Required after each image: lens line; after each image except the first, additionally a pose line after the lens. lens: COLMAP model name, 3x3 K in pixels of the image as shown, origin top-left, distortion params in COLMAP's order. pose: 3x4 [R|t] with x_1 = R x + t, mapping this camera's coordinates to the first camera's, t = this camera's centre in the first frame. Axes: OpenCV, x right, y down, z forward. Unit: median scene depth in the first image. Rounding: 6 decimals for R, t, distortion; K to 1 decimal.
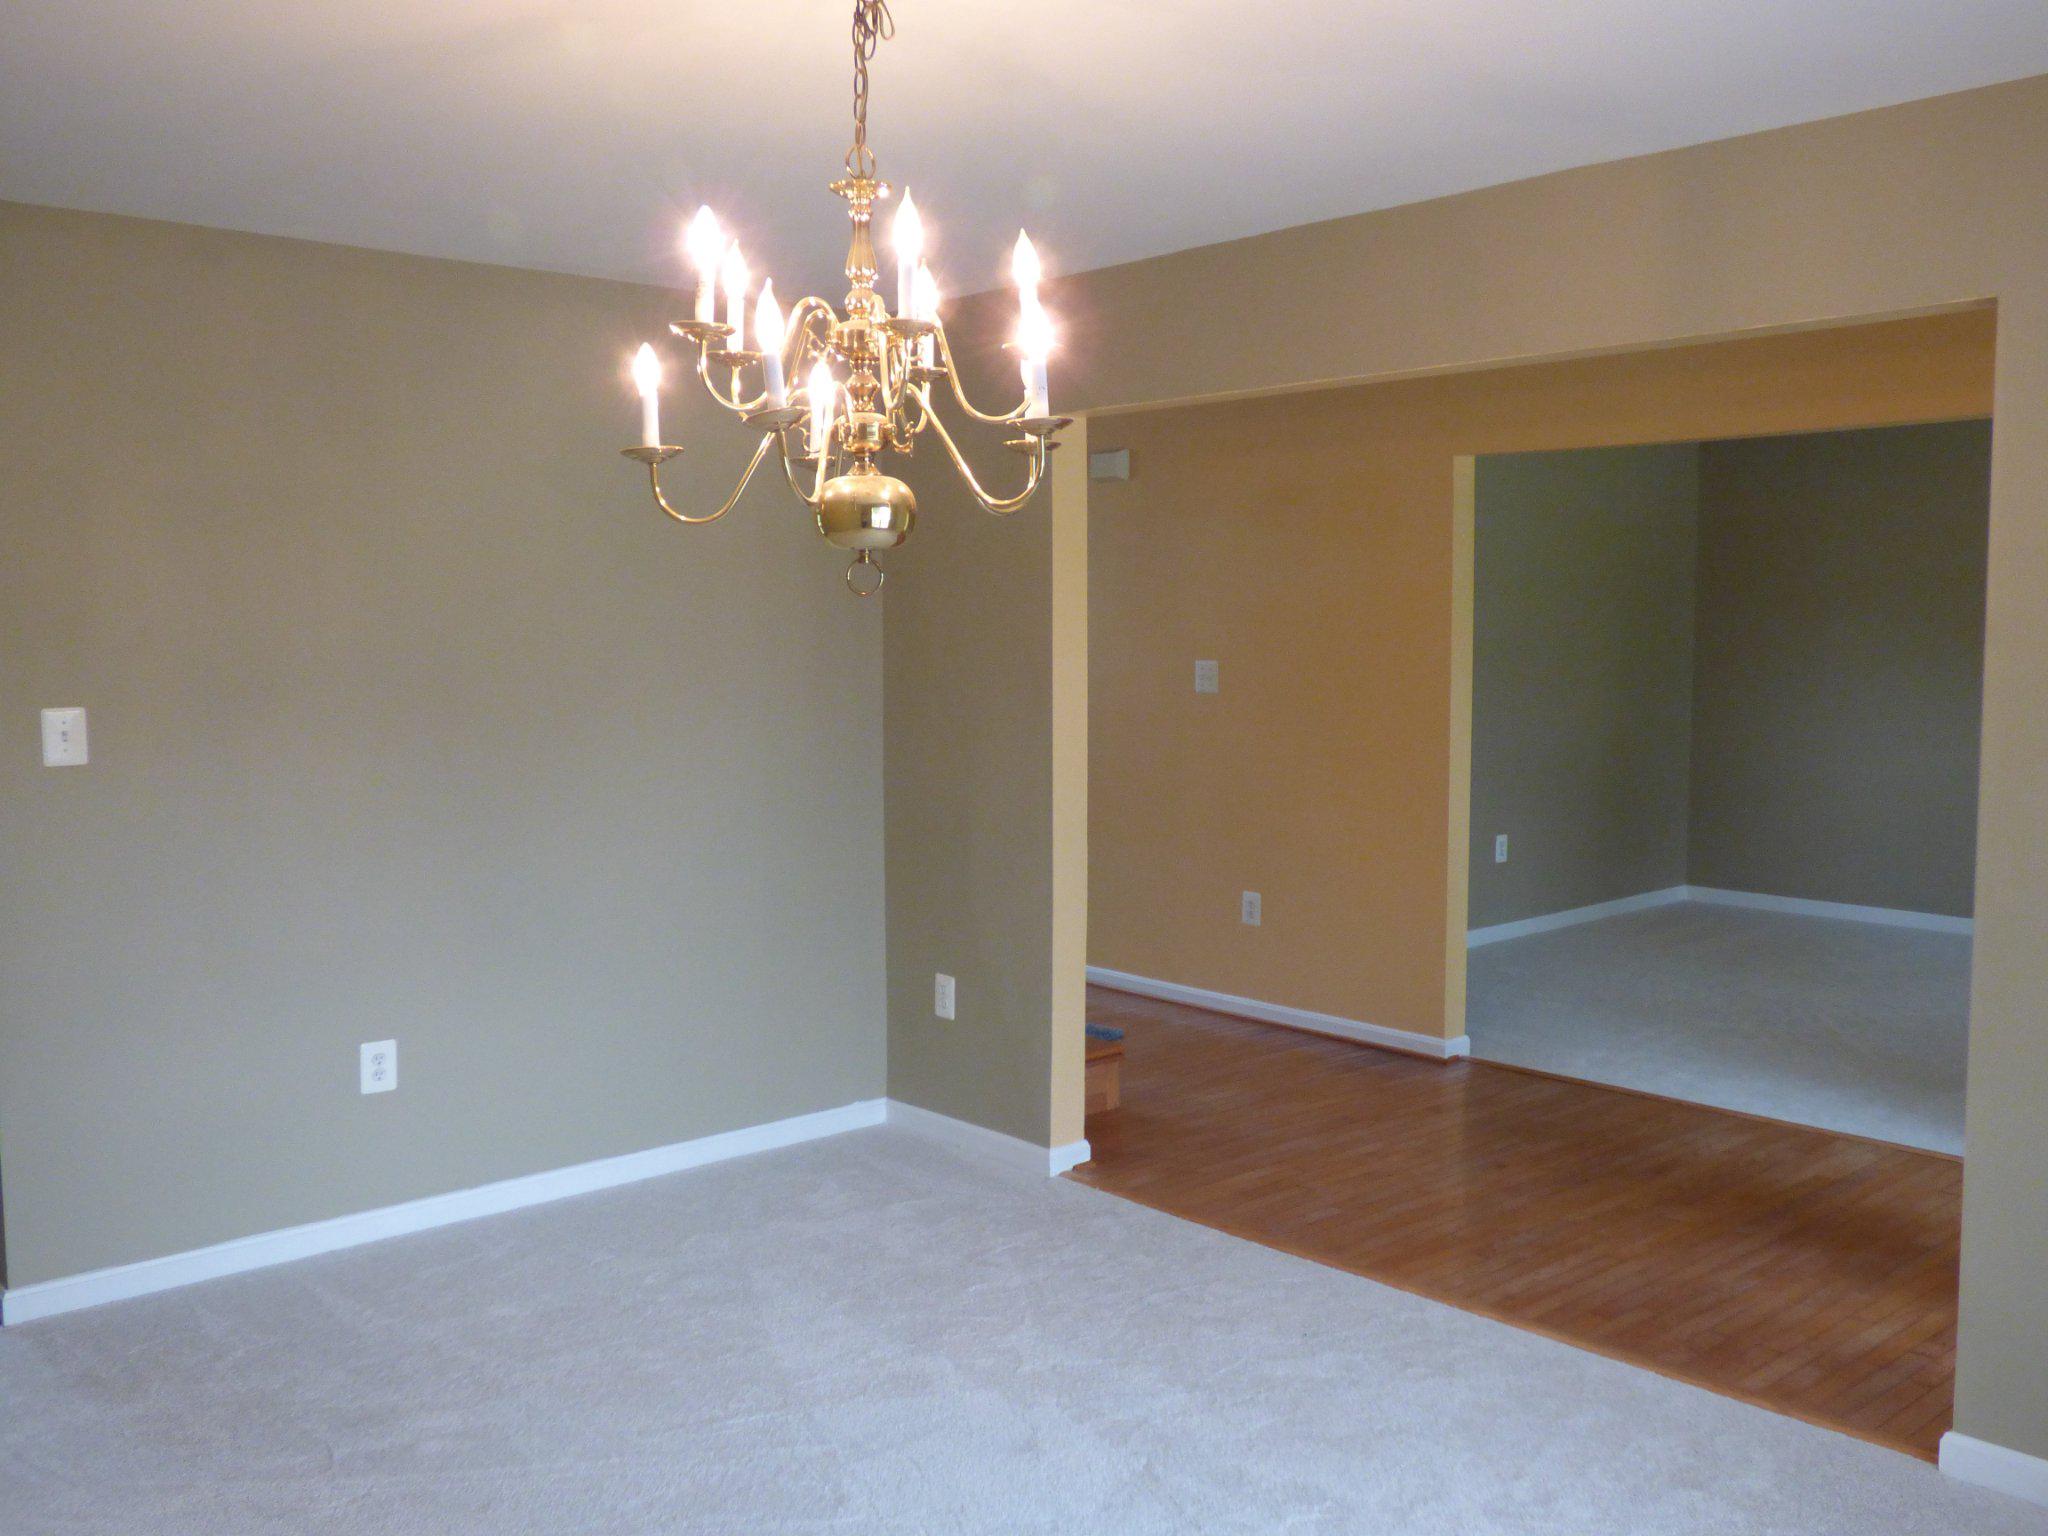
lens RADIAL K [[1807.0, 0, 1024.0], [0, 1807.0, 768.0], [0, 0, 1]] dist [-0.003092, 0.001418]
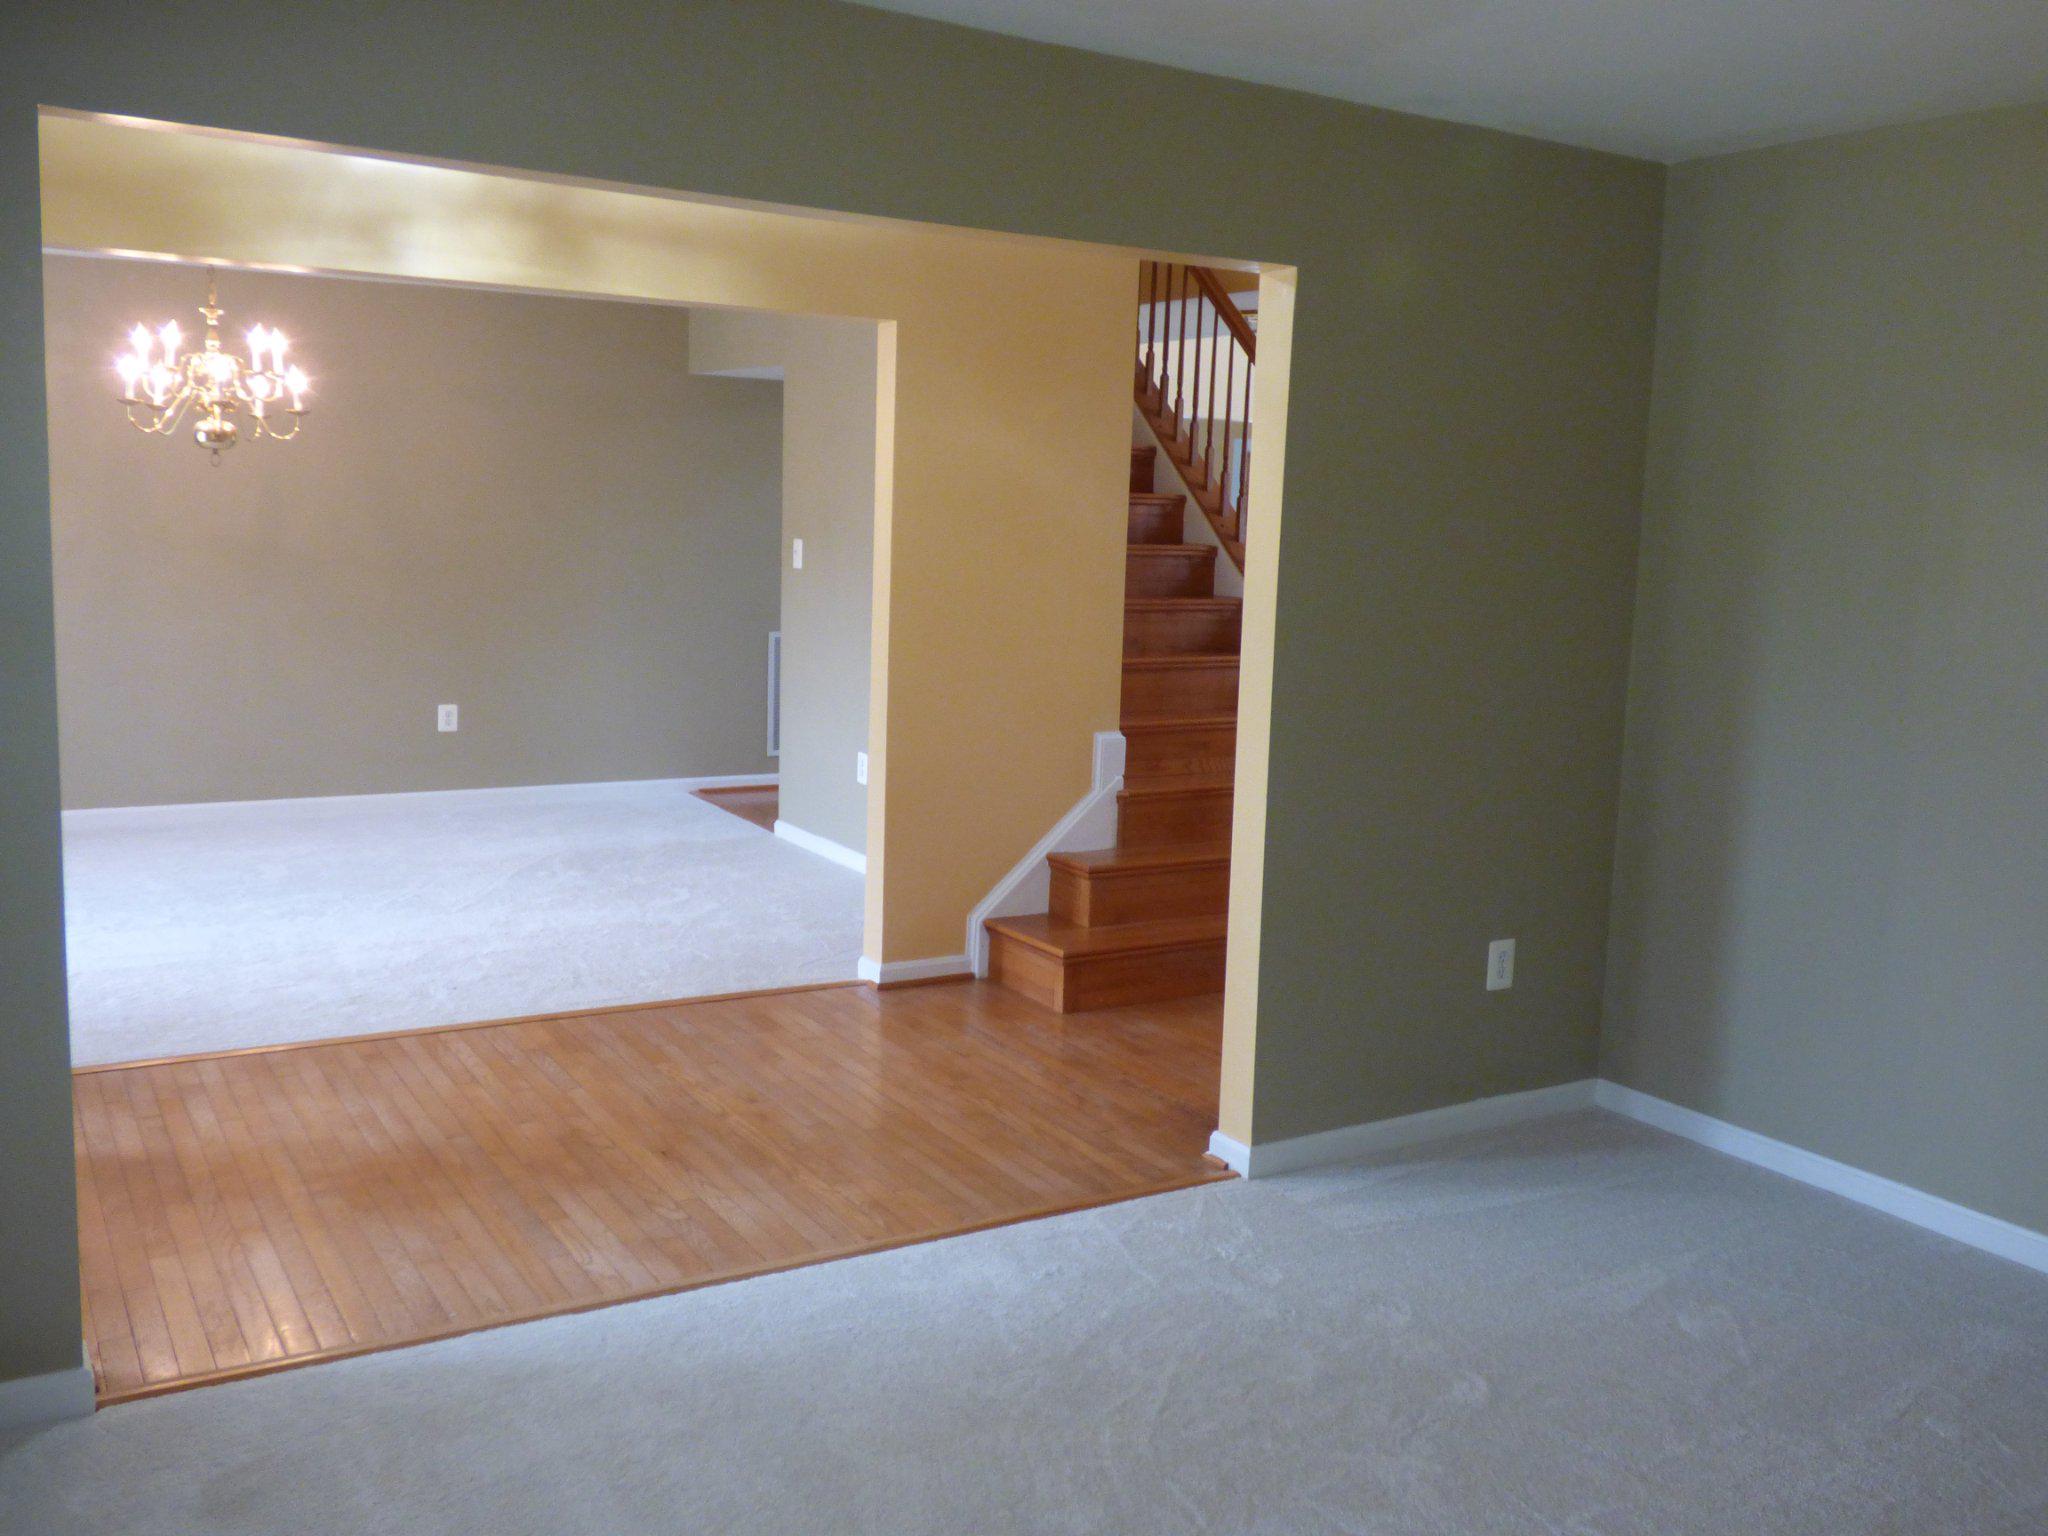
lens RADIAL K [[1807.0, 0, 1024.0], [0, 1807.0, 768.0], [0, 0, 1]] dist [-0.003092, 0.001418]
pose [[-0.186954, 0.126944, -0.974132, 1.280760], [-0.117432, 0.981617, 0.150457, -0.109227], [0.975325, 0.142523, -0.168610, 1.475562]]
